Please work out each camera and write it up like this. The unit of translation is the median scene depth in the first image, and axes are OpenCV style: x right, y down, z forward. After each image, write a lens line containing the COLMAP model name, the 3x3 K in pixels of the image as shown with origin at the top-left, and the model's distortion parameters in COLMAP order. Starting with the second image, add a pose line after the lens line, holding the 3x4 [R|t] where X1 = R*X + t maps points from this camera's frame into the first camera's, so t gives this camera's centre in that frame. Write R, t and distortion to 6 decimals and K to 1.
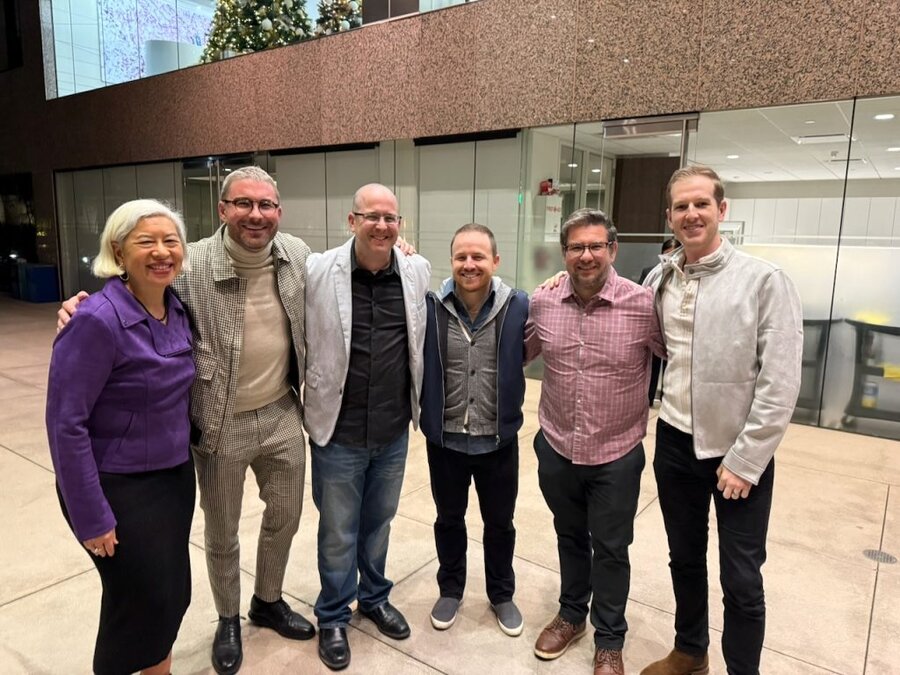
lens RADIAL K [[642.0, 0, 446.9], [0, 642.0, 341.9], [0, 0, 1]] dist [0.050360, -0.029397]
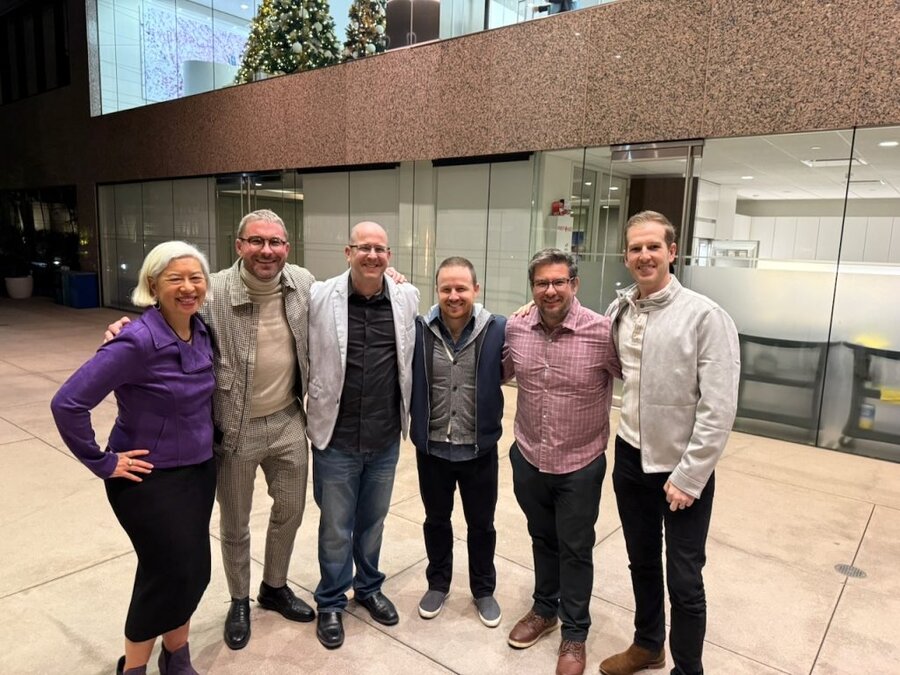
lens RADIAL K [[642.0, 0, 438.5], [0, 642.0, 348.7], [0, 0, 1]] dist [0.050360, -0.029397]
pose [[0.998339, 0.020330, -0.053901, 0.048360], [-0.020541, 0.999783, -0.003358, -0.012754], [0.053821, 0.004459, 0.998541, -0.087942]]
